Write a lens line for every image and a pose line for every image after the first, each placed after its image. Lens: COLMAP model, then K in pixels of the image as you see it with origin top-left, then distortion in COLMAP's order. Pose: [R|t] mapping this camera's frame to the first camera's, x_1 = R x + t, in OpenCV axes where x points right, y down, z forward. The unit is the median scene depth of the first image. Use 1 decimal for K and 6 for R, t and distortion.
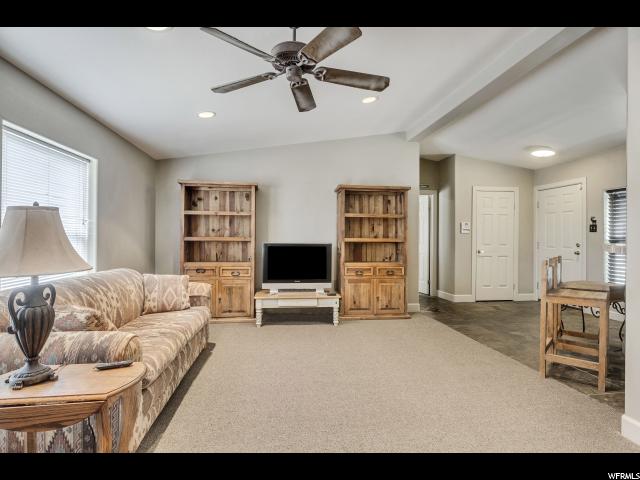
lens RADIAL K [[331.4, 0, 315.9], [0, 331.4, 238.8], [0, 0, 1]] dist [-0.005201, -0.000679]
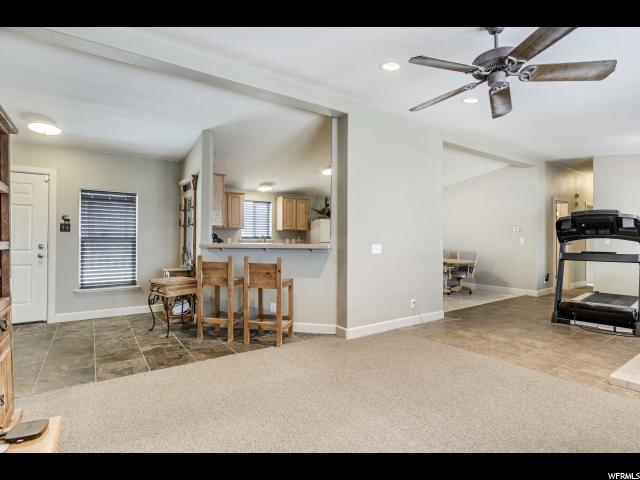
lens RADIAL K [[331.4, 0, 315.9], [0, 331.4, 238.8], [0, 0, 1]] dist [-0.005201, -0.000679]
pose [[-0.441600, -0.005573, 0.897195, -0.287900], [-0.004140, 0.999983, 0.004174, -0.007341], [-0.897203, -0.001871, -0.441615, 0.767198]]
